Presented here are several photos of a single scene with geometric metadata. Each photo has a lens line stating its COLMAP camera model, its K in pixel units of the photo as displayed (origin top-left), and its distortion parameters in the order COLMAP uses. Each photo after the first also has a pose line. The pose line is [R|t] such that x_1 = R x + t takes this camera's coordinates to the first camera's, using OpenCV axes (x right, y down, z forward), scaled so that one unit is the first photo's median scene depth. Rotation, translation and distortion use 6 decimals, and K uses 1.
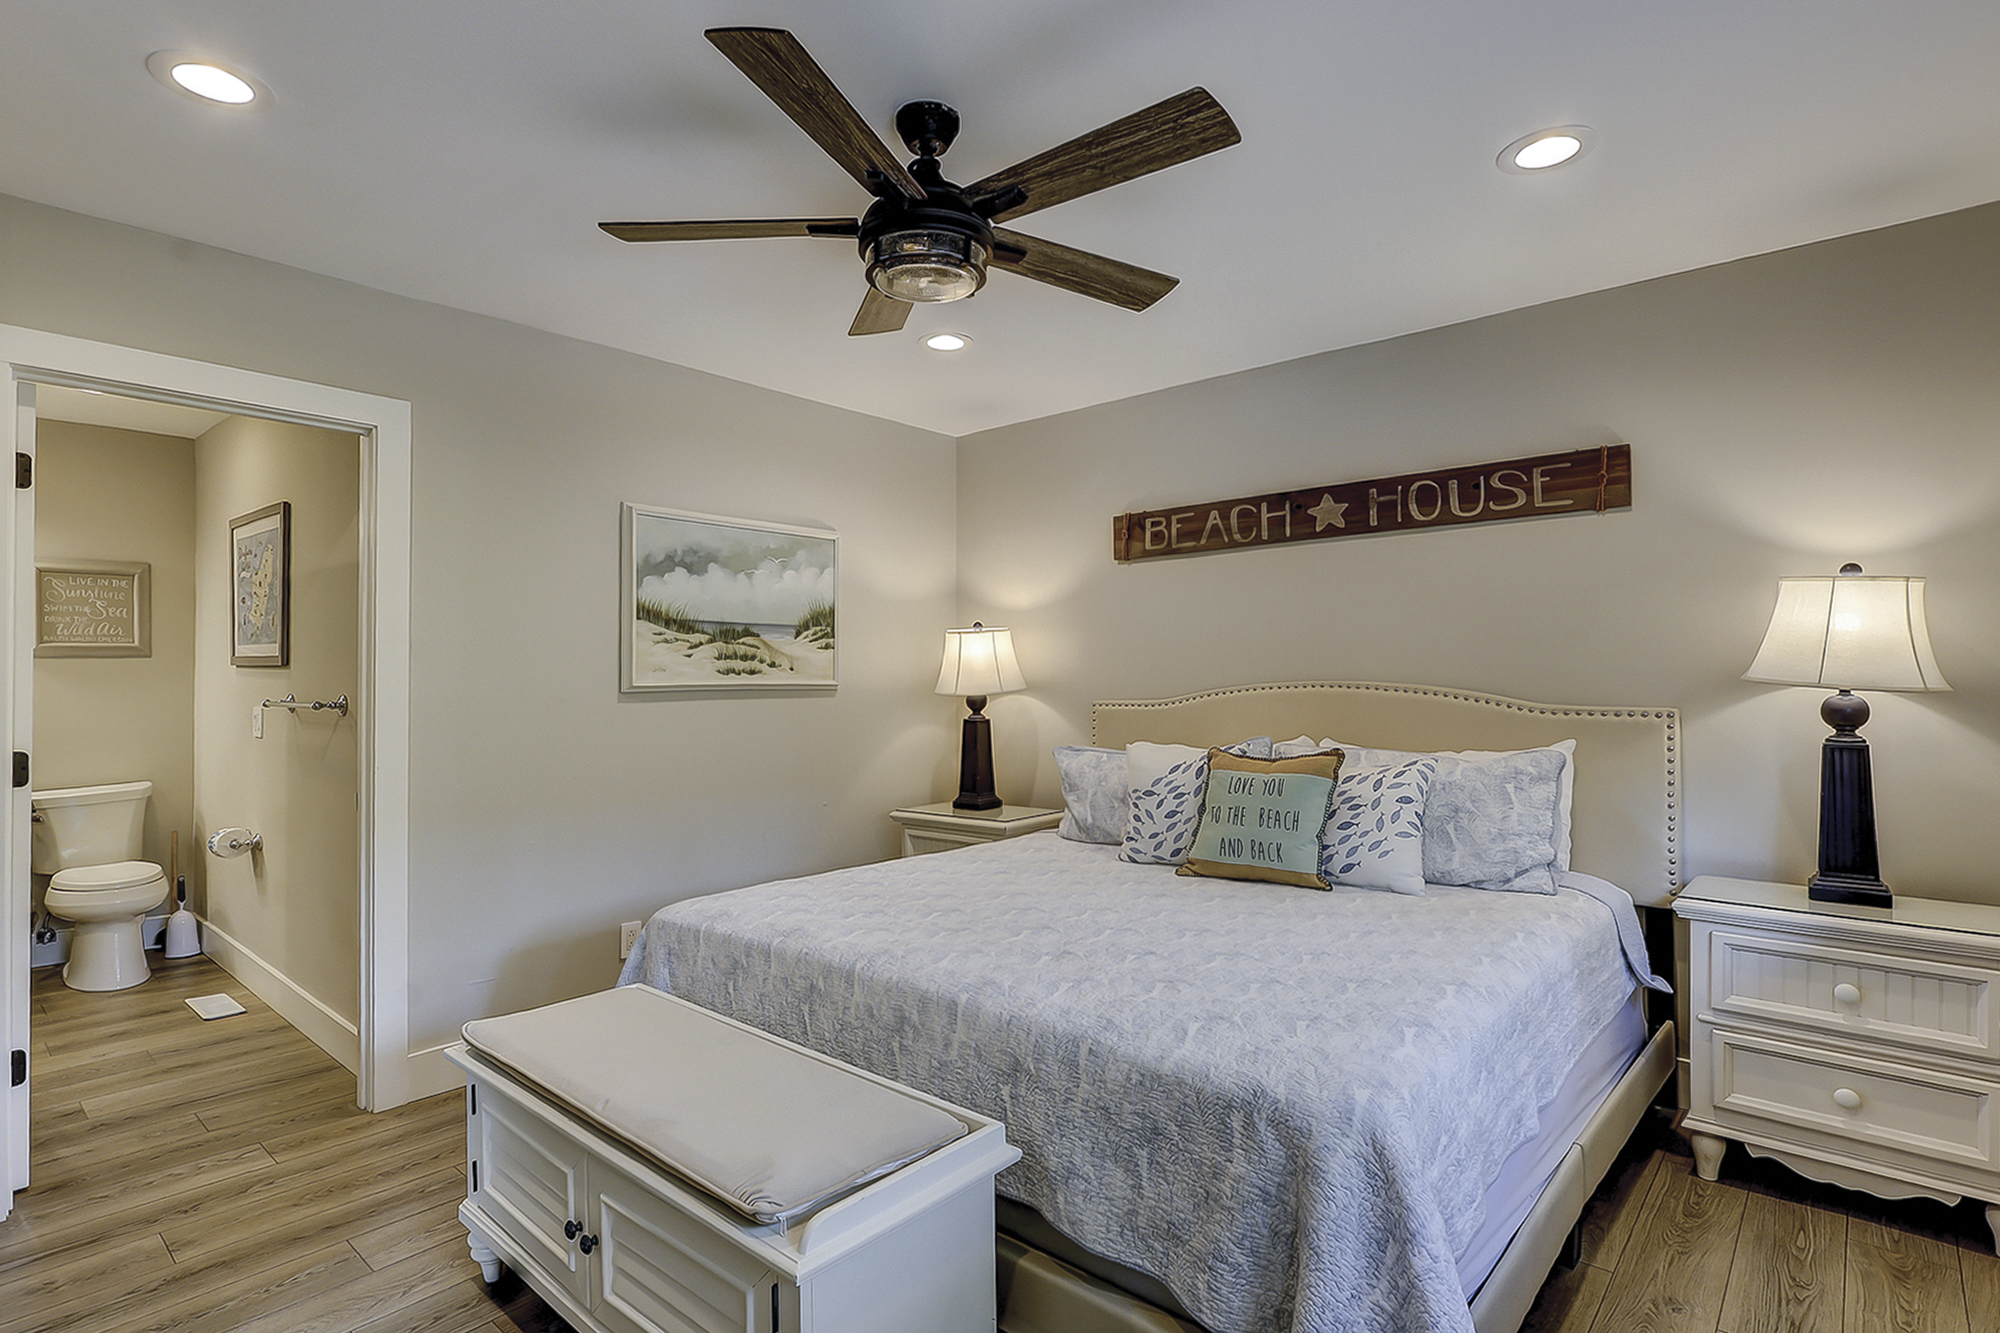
lens RADIAL K [[981.3, 0, 1000.2], [0, 981.3, 668.6], [0, 0, 1]] dist [-0.007924, 0.000538]
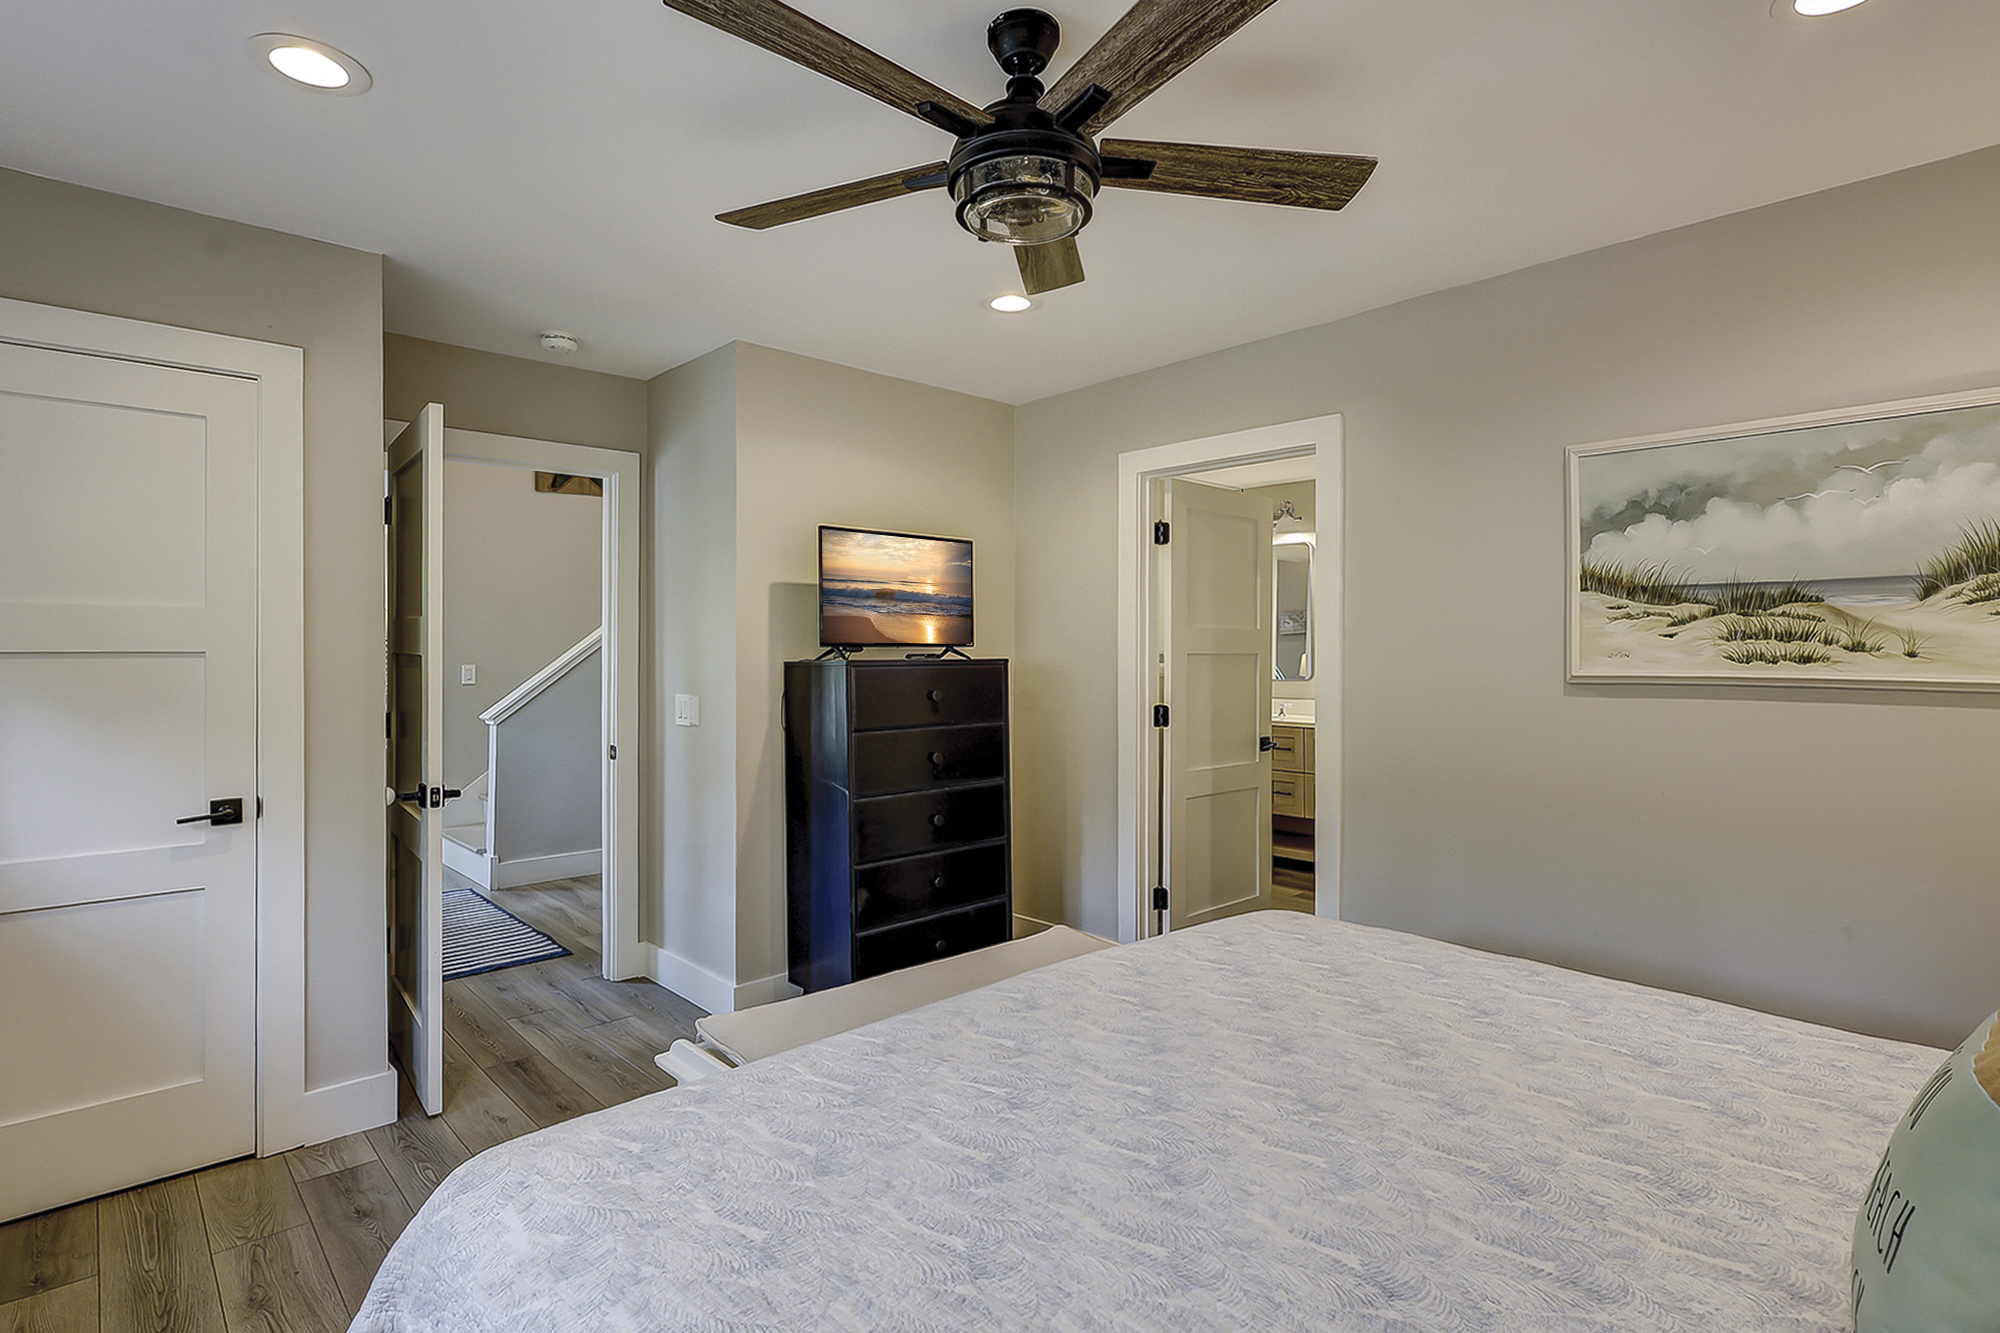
lens RADIAL K [[981.3, 0, 1001.6], [0, 981.3, 663.5], [0, 0, 1]] dist [-0.007924, 0.000538]
pose [[-0.104164, 0.013714, -0.994466, 0.432699], [0.005221, 0.999899, 0.013242, -0.004652], [0.994546, -0.003812, -0.104225, 0.579879]]
